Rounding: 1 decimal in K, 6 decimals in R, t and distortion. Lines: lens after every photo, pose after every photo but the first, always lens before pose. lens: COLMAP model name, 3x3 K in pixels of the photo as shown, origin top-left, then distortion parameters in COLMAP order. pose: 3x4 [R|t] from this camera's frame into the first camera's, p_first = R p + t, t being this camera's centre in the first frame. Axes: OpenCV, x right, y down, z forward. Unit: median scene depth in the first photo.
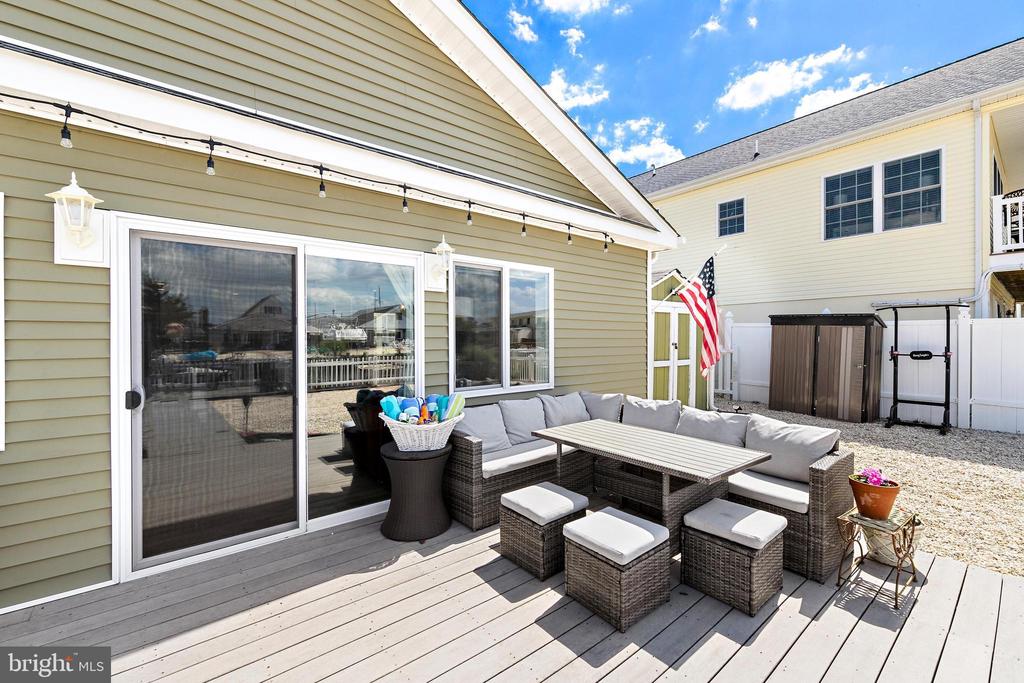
lens RADIAL K [[429.7, 0, 515.3], [0, 429.7, 338.9], [0, 0, 1]] dist [0.002368, 0.000162]
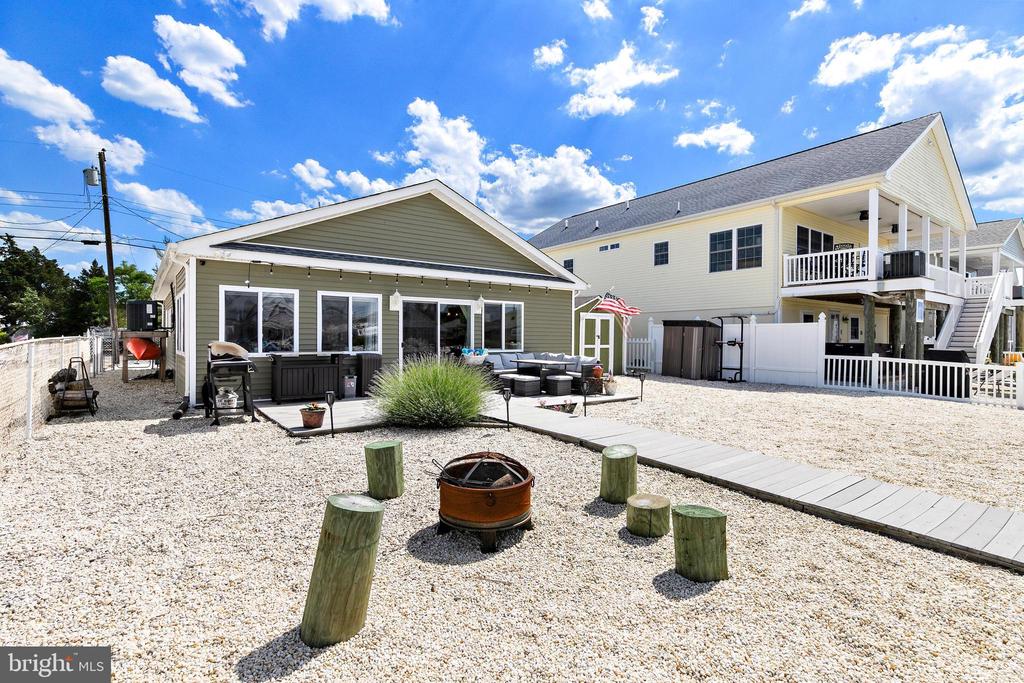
lens RADIAL K [[518.1, 0, 523.9], [0, 518.1, 328.8], [0, 0, 1]] dist [0.005132, 0.000900]
pose [[0.999842, 0.008009, -0.015886, 0.088234], [-0.008320, 0.999774, -0.019558, 0.026750], [0.015725, 0.019687, 0.999683, -1.223290]]
